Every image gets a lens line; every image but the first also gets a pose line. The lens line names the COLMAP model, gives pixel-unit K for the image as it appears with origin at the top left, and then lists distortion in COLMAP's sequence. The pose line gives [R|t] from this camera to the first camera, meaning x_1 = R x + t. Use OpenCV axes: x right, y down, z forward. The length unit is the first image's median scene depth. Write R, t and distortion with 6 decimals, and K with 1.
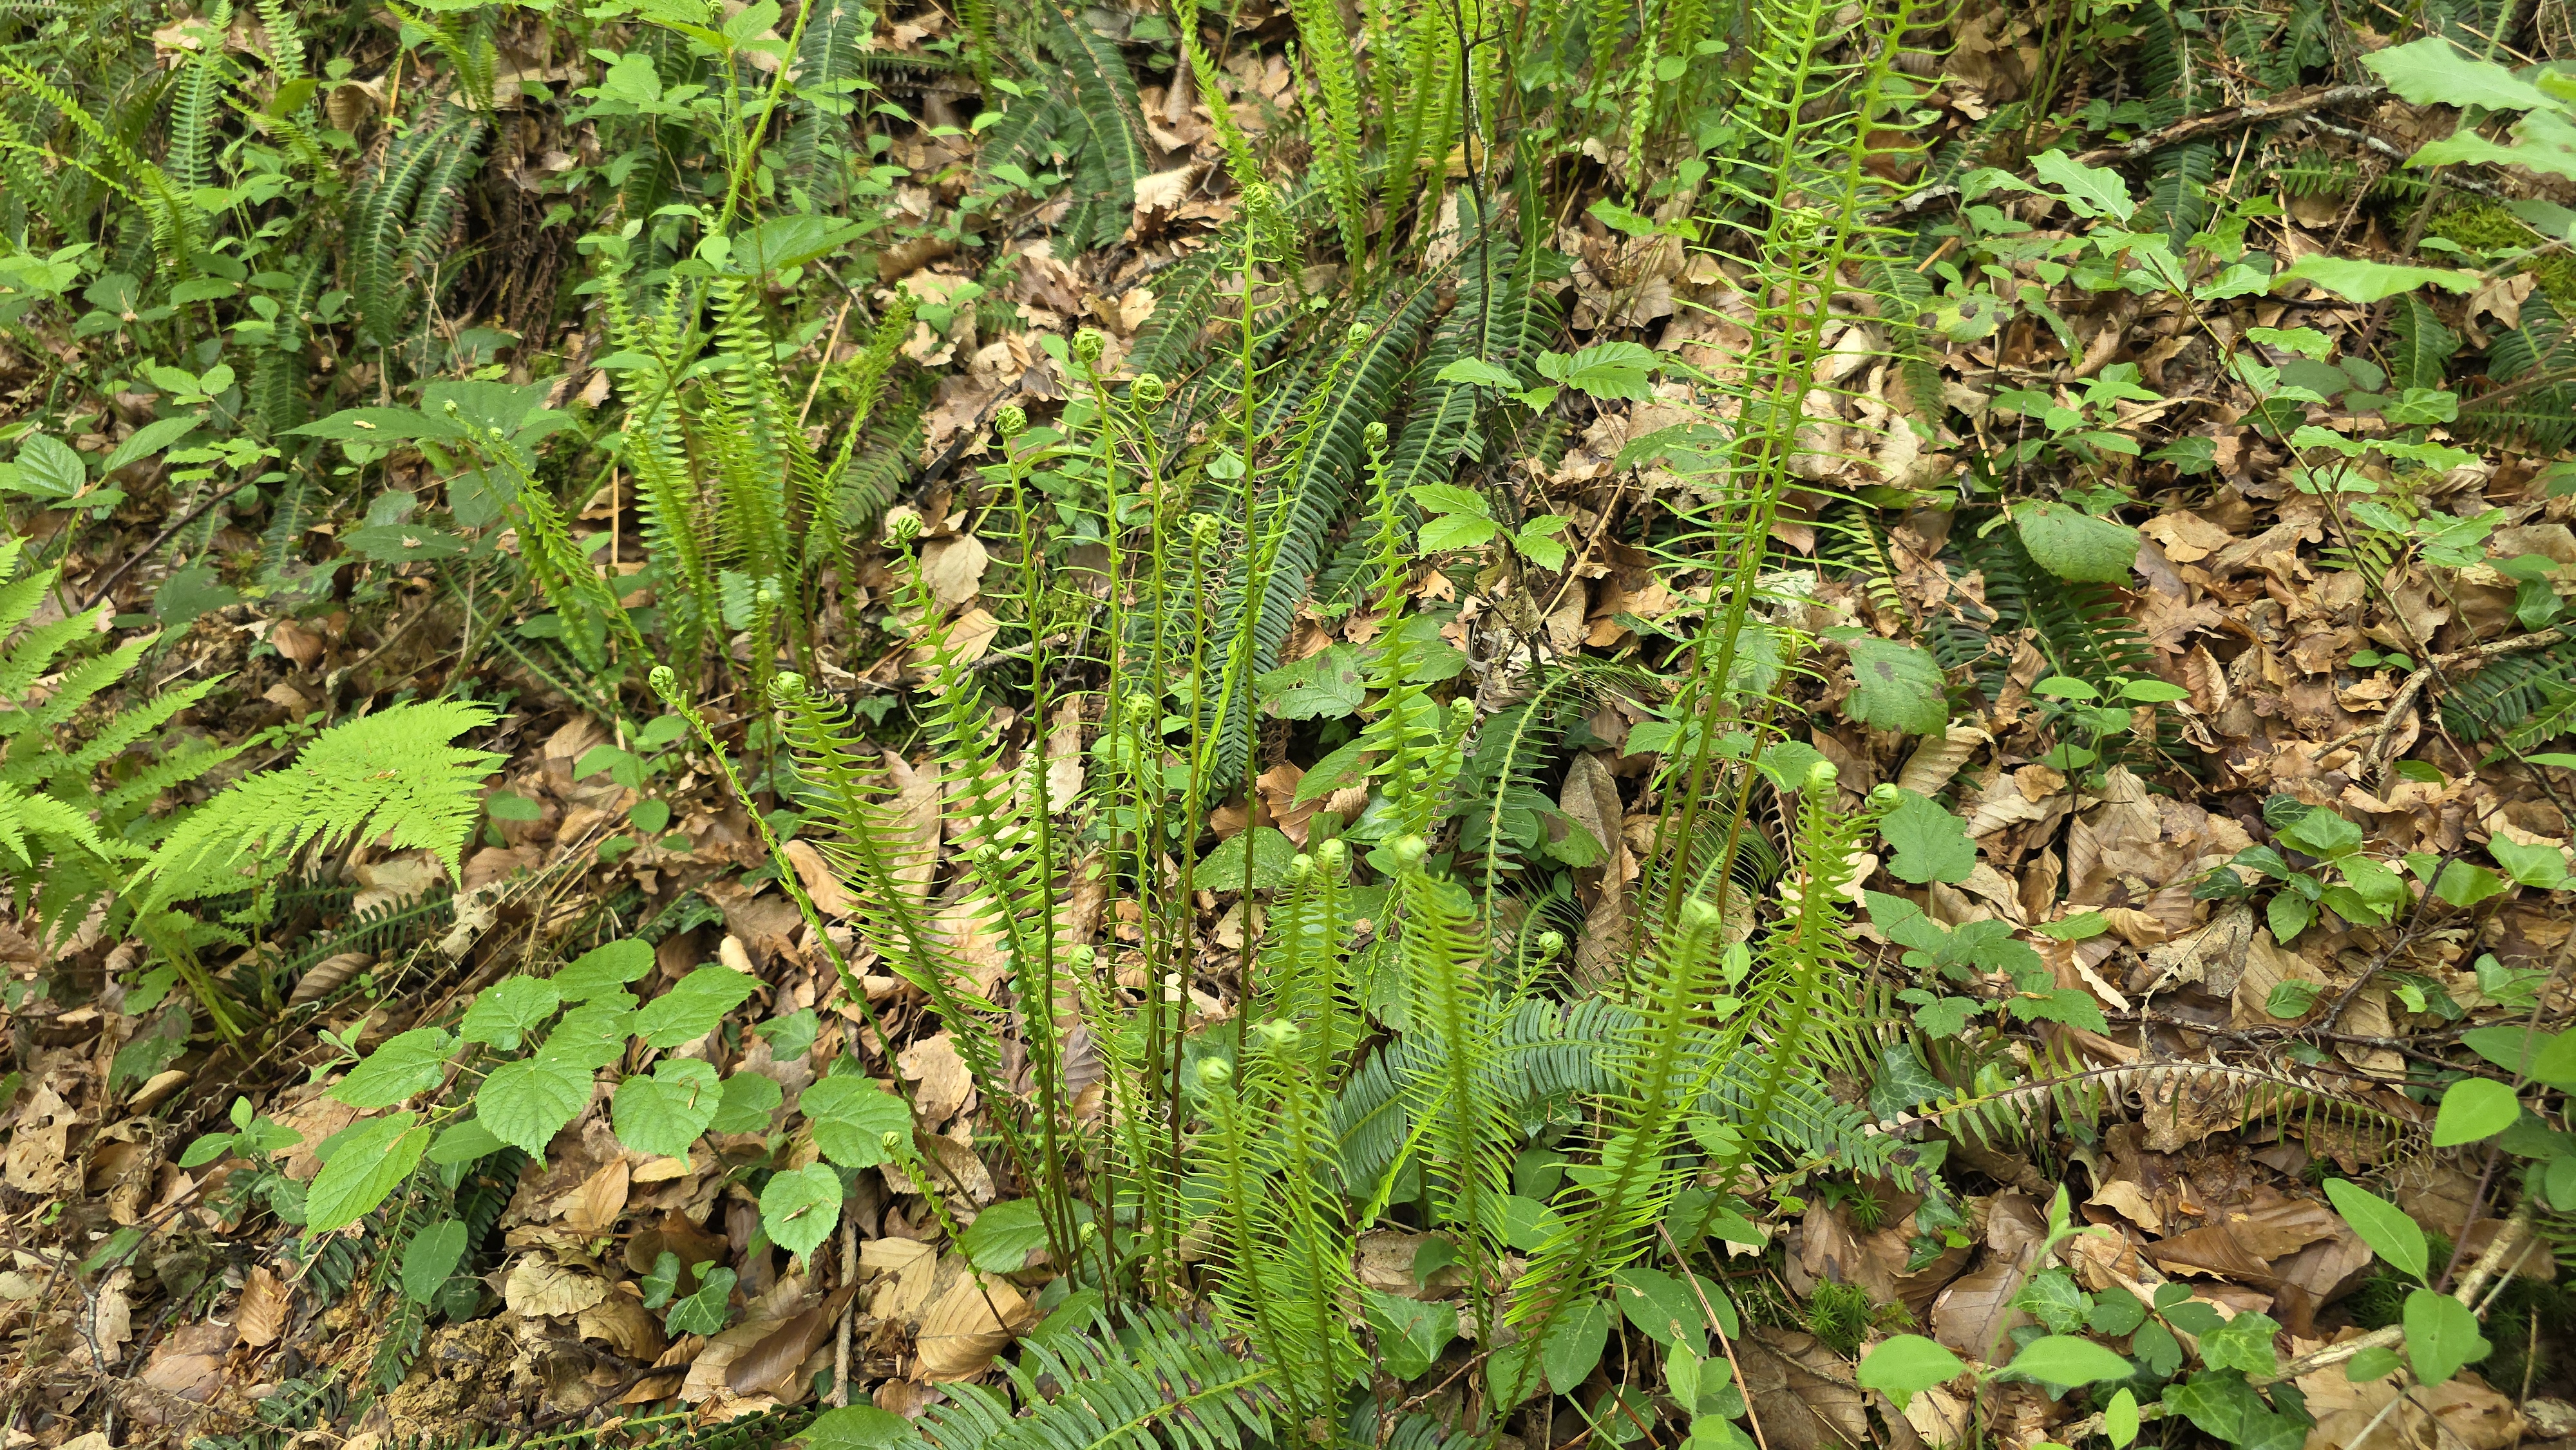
lens RADIAL K [[1778.2, 0, 1341.0], [0, 1778.2, 764.5], [0, 0, 1]] dist [-0.010917, -0.003640]
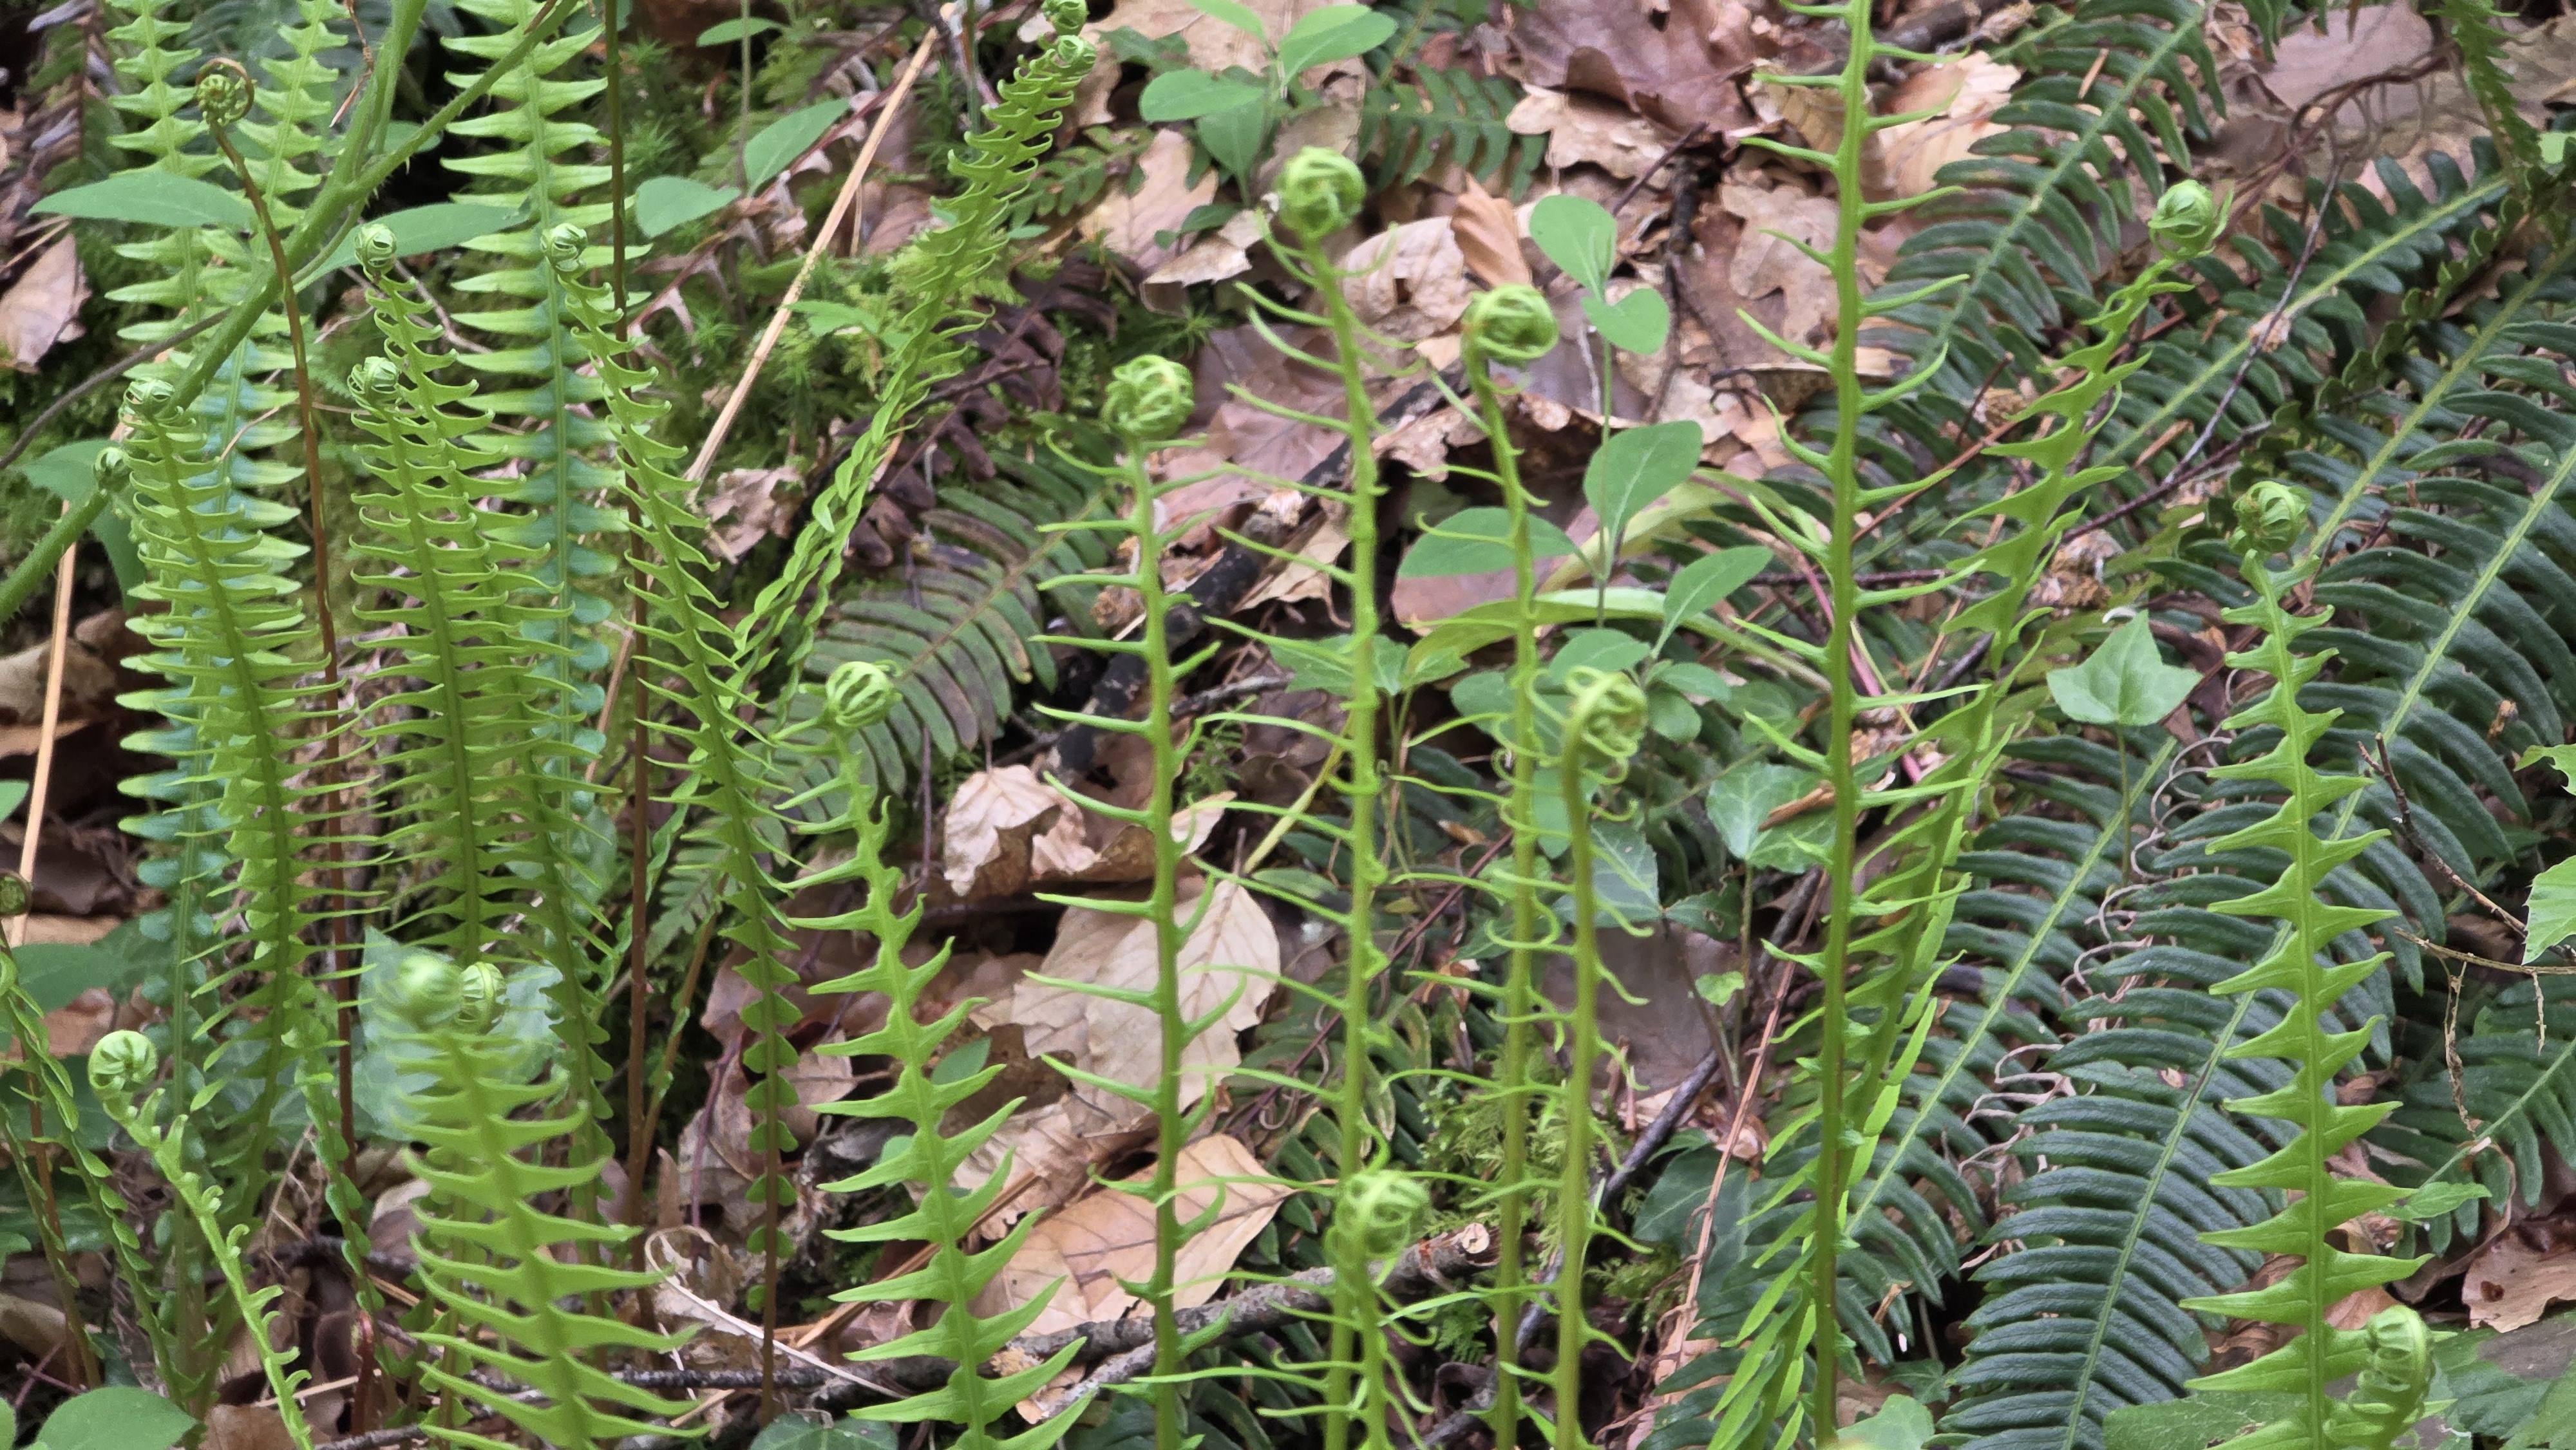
lens RADIAL K [[8942.7, 0, 1289.4], [0, 8942.7, 726.3], [0, 0, 1]] dist [-0.006295, 0.000000]
pose [[0.967574, 0.065650, -0.243905, 0.136447], [-0.109761, 0.978978, -0.171917, 0.084669], [0.227491, 0.193114, 0.954440, -0.330163]]
